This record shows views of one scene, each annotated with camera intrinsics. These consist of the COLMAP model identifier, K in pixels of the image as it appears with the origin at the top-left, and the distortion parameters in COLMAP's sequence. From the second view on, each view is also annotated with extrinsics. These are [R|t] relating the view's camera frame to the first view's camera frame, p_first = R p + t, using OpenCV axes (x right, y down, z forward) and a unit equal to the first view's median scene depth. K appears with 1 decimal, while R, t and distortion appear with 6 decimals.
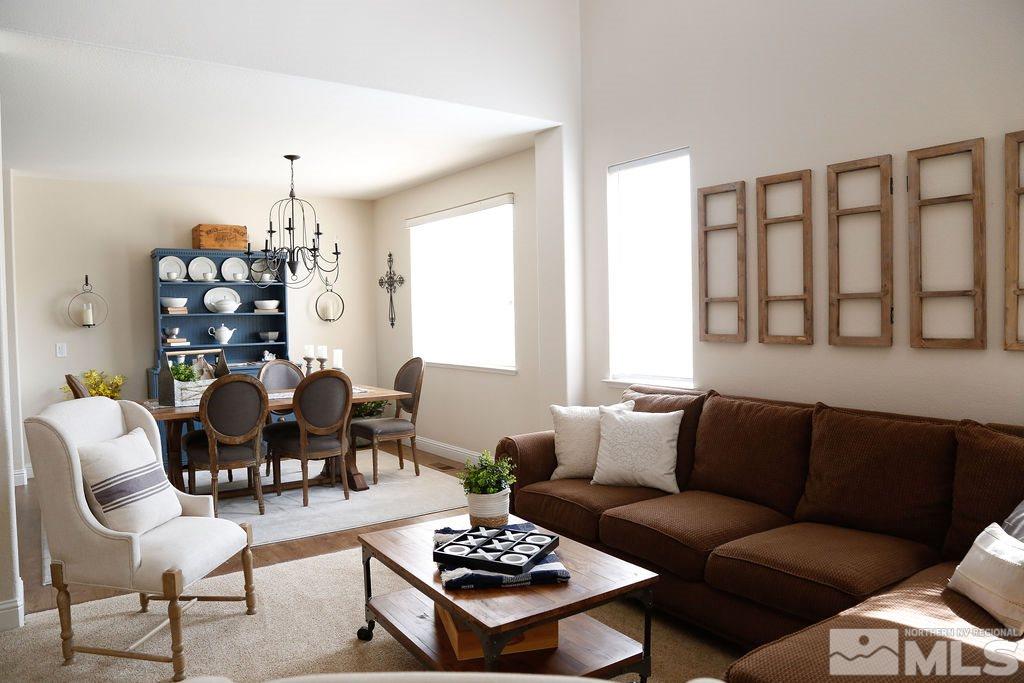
lens RADIAL K [[694.5, 0, 510.0], [0, 694.5, 343.7], [0, 0, 1]] dist [-0.121993, 0.060187]
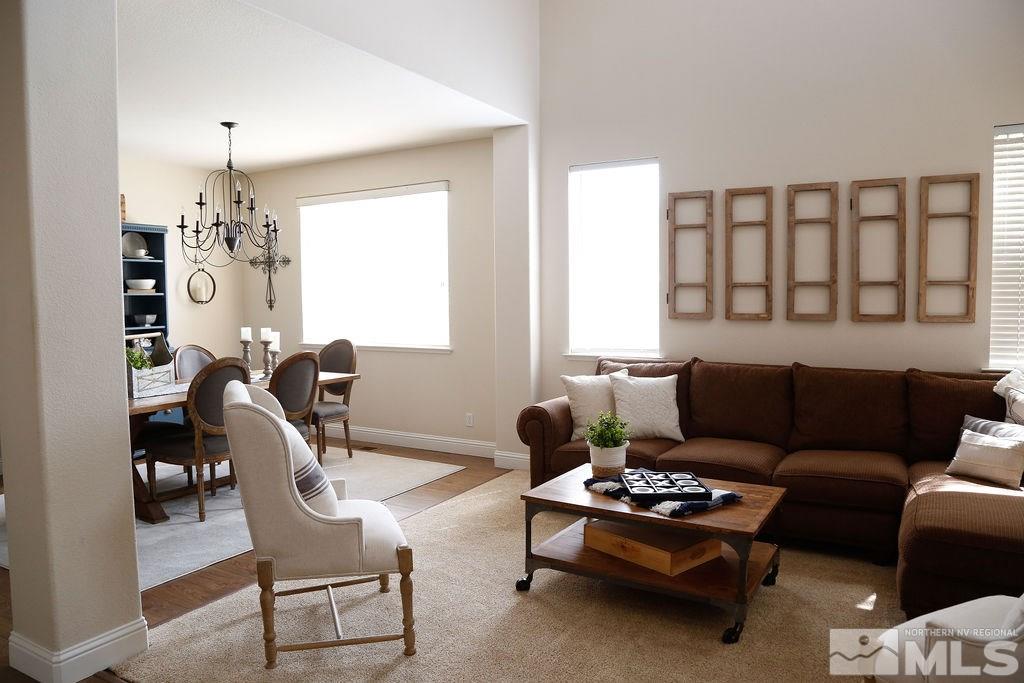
lens RADIAL K [[694.5, 0, 503.6], [0, 694.5, 341.0], [0, 0, 1]] dist [-0.121993, 0.060187]
pose [[0.911442, -0.017985, 0.411035, -0.522098], [0.011107, 0.999756, 0.019115, 0.009869], [-0.411279, -0.012857, 0.911419, 0.007533]]
